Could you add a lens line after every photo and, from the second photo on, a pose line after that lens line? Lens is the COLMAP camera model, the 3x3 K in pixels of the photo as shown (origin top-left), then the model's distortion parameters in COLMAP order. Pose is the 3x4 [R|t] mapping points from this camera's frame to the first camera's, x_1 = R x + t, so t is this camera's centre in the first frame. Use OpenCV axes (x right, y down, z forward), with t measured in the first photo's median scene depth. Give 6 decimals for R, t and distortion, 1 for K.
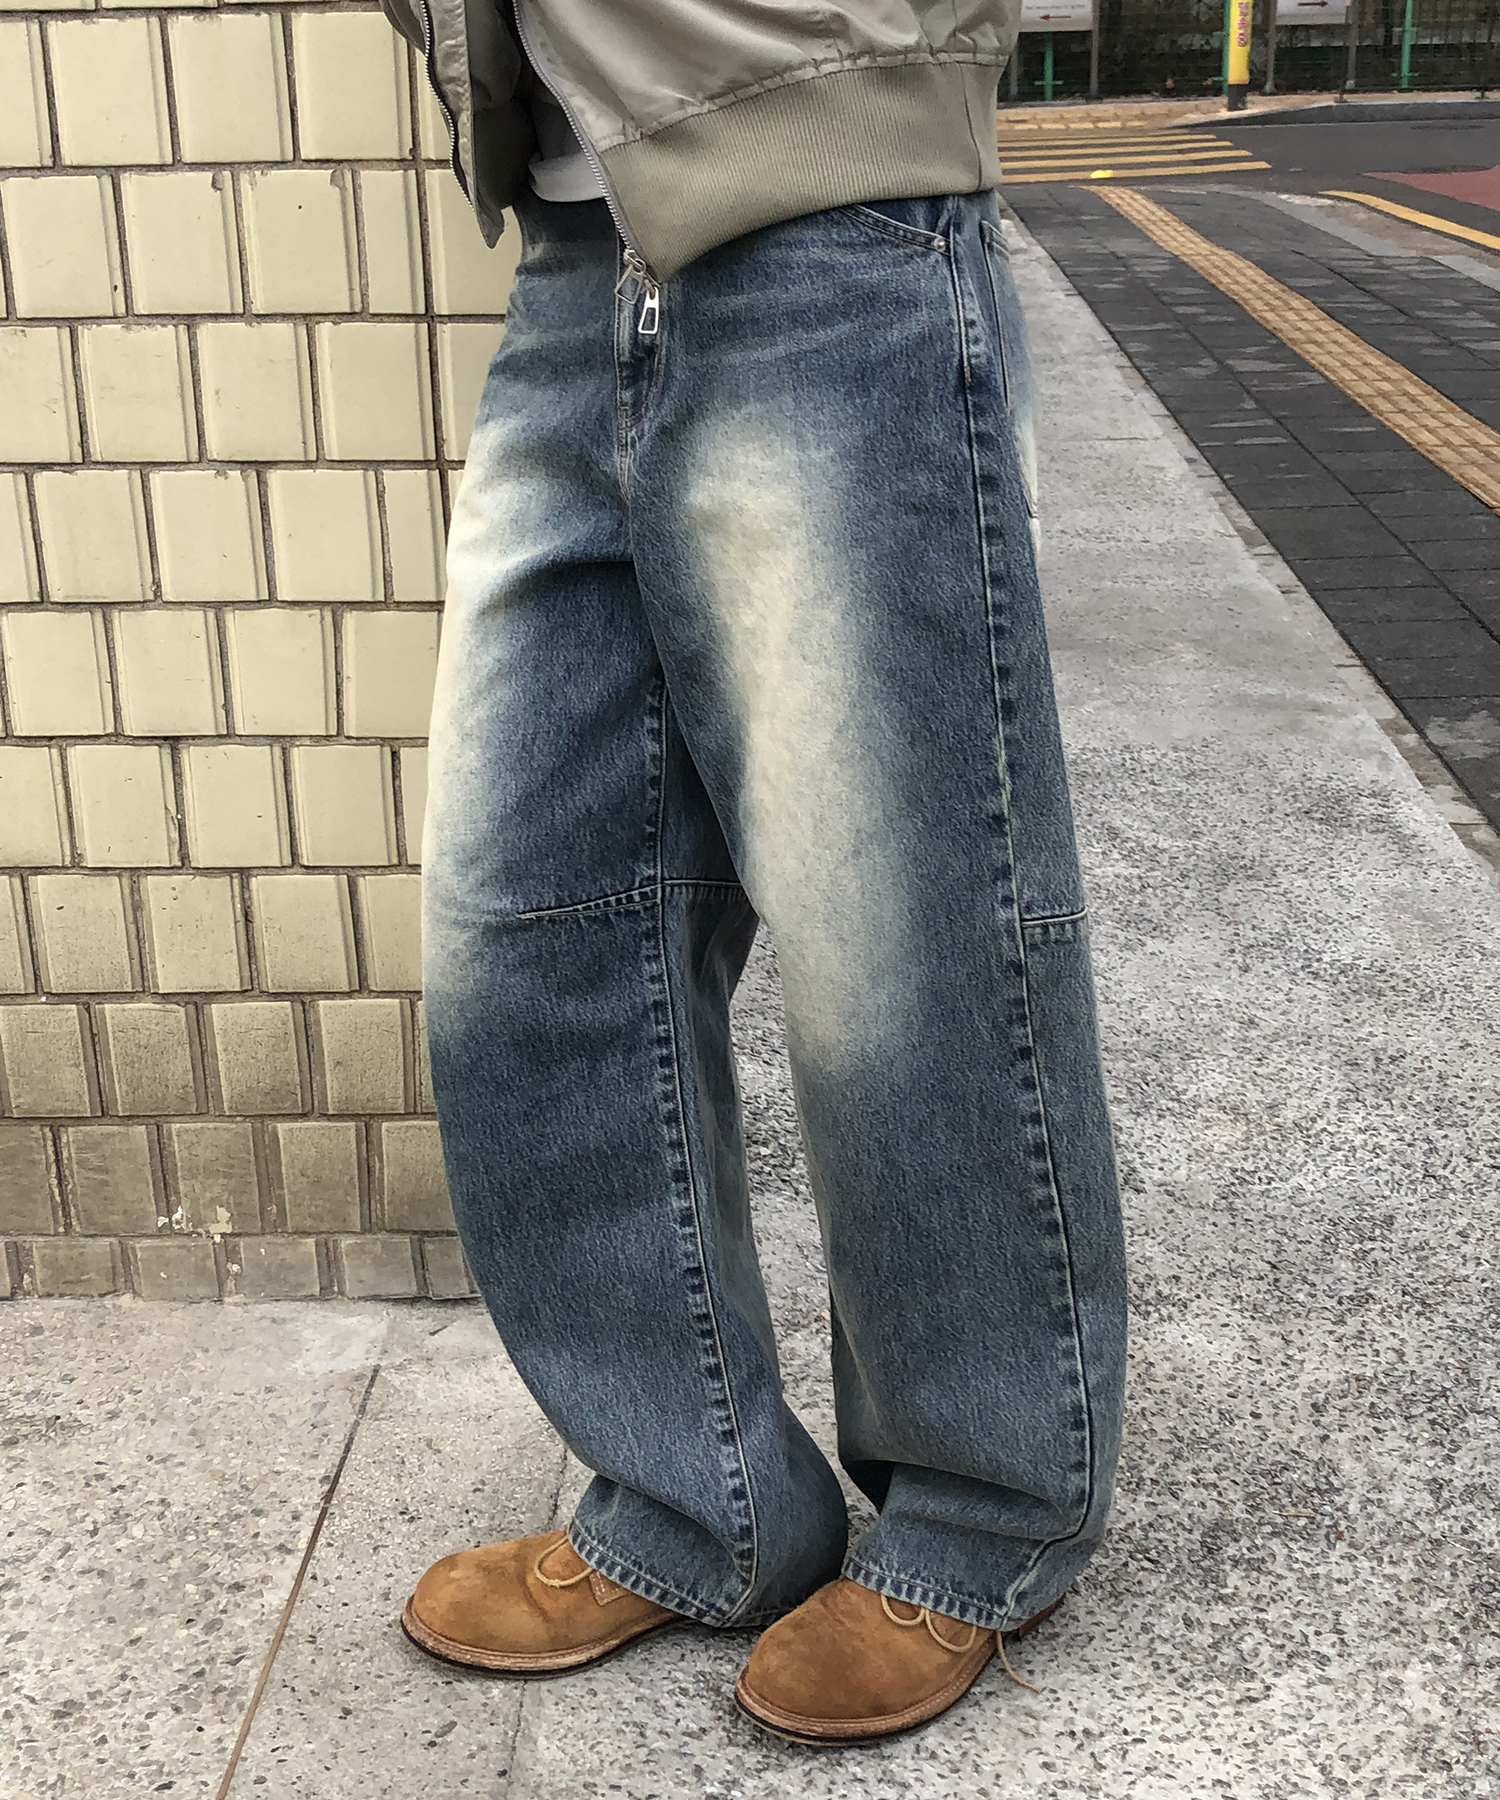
lens RADIAL K [[2458.7, 0, 769.2], [0, 2458.7, 835.9], [0, 0, 1]] dist [0.149398, -0.501883]
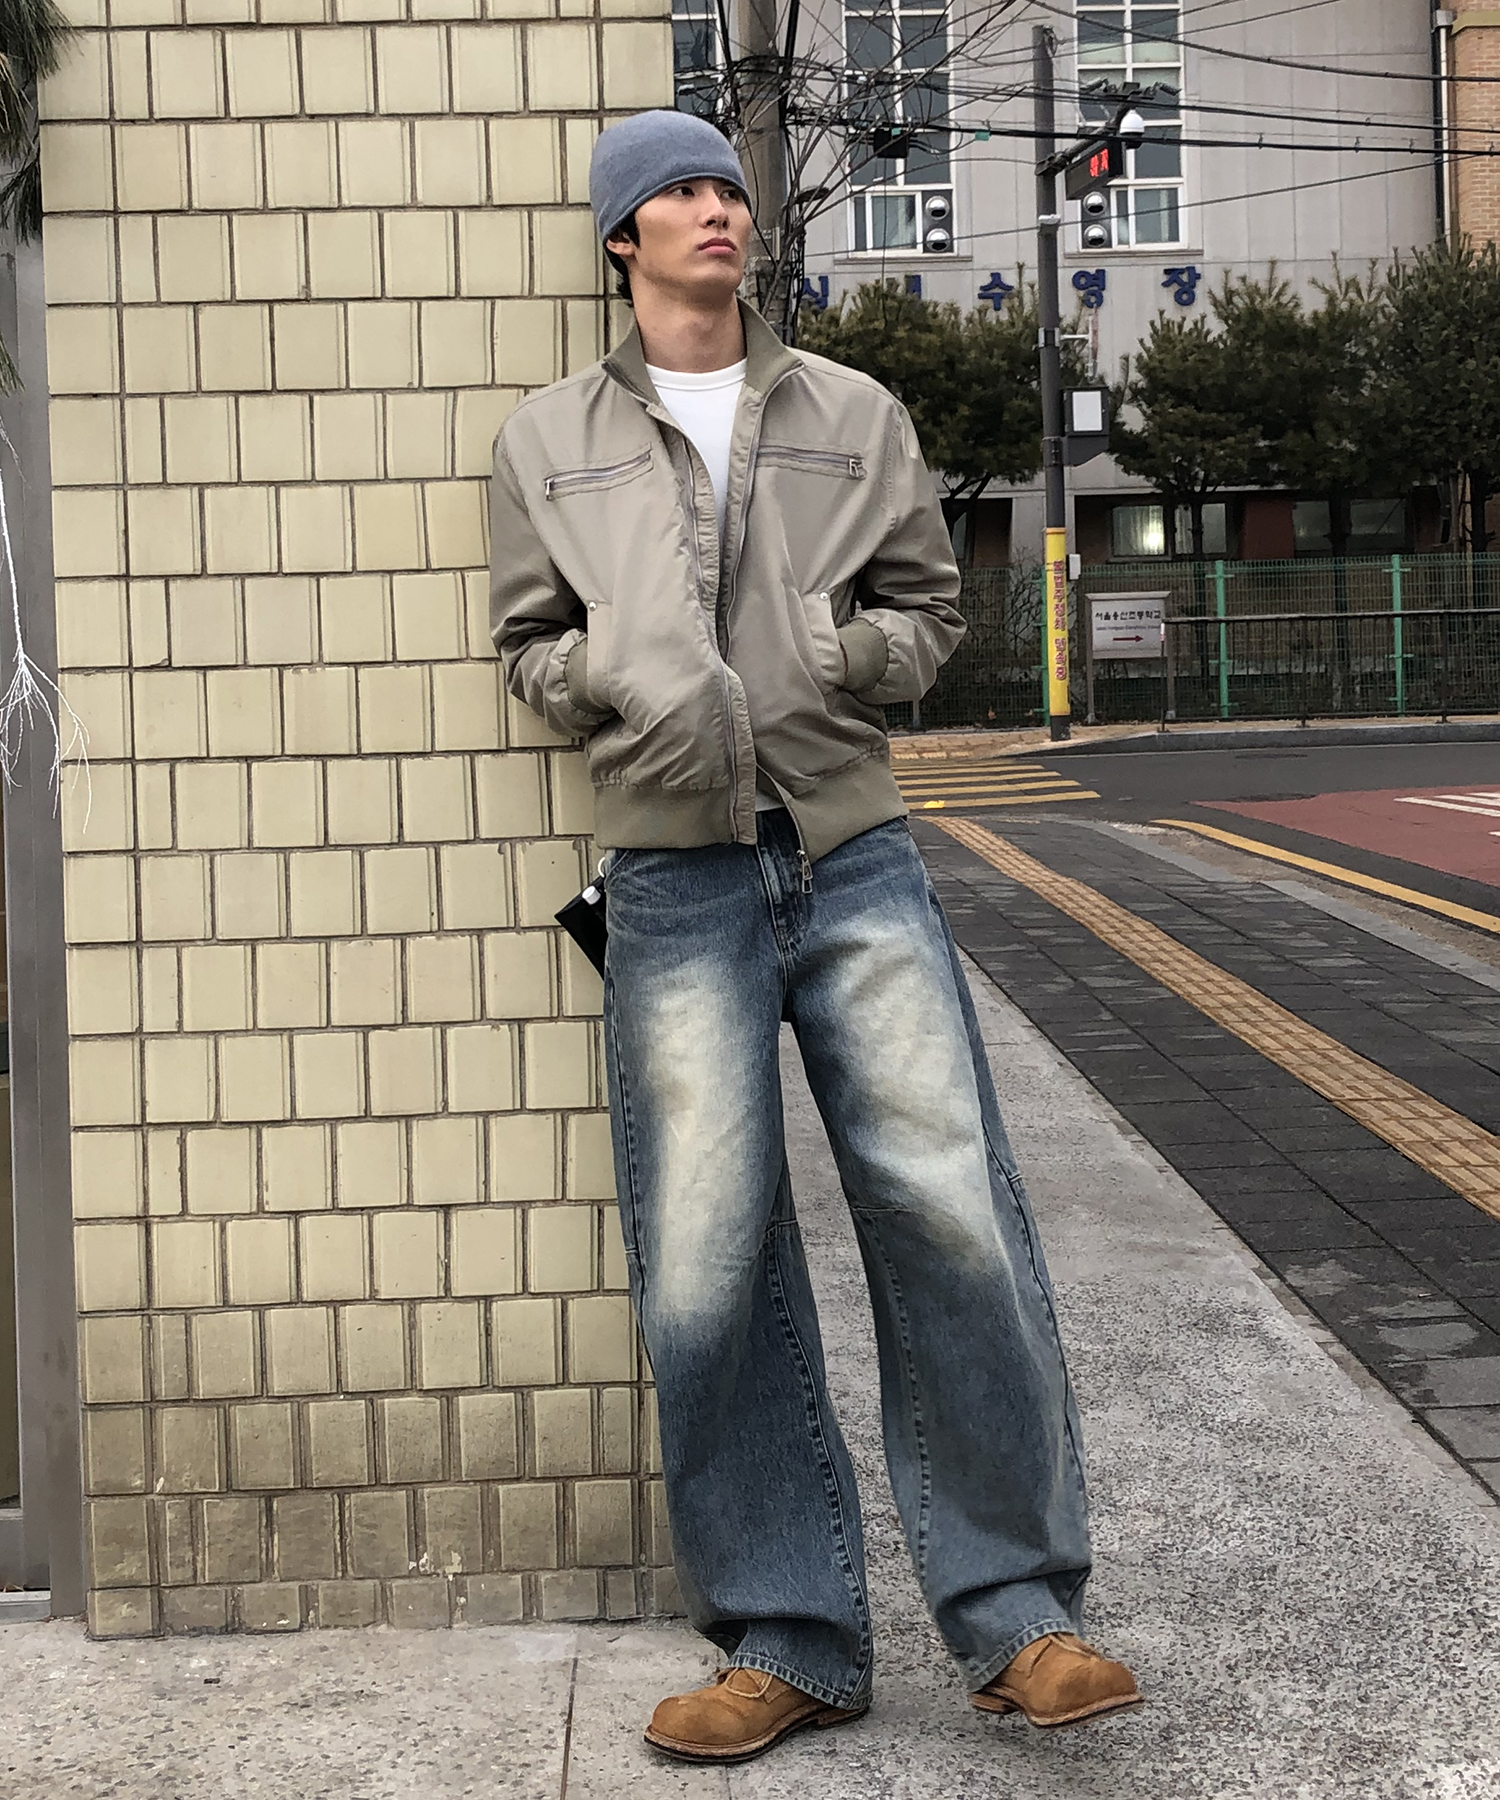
lens RADIAL K [[2648.2, 0, 747.6], [0, 2648.2, 659.6], [0, 0, 1]] dist [0.117910, -0.366369]
pose [[0.998015, -0.009618, 0.062245, -0.125191], [0.028459, 0.950499, -0.309422, 0.122960], [-0.056188, 0.310579, 0.948886, -0.532129]]
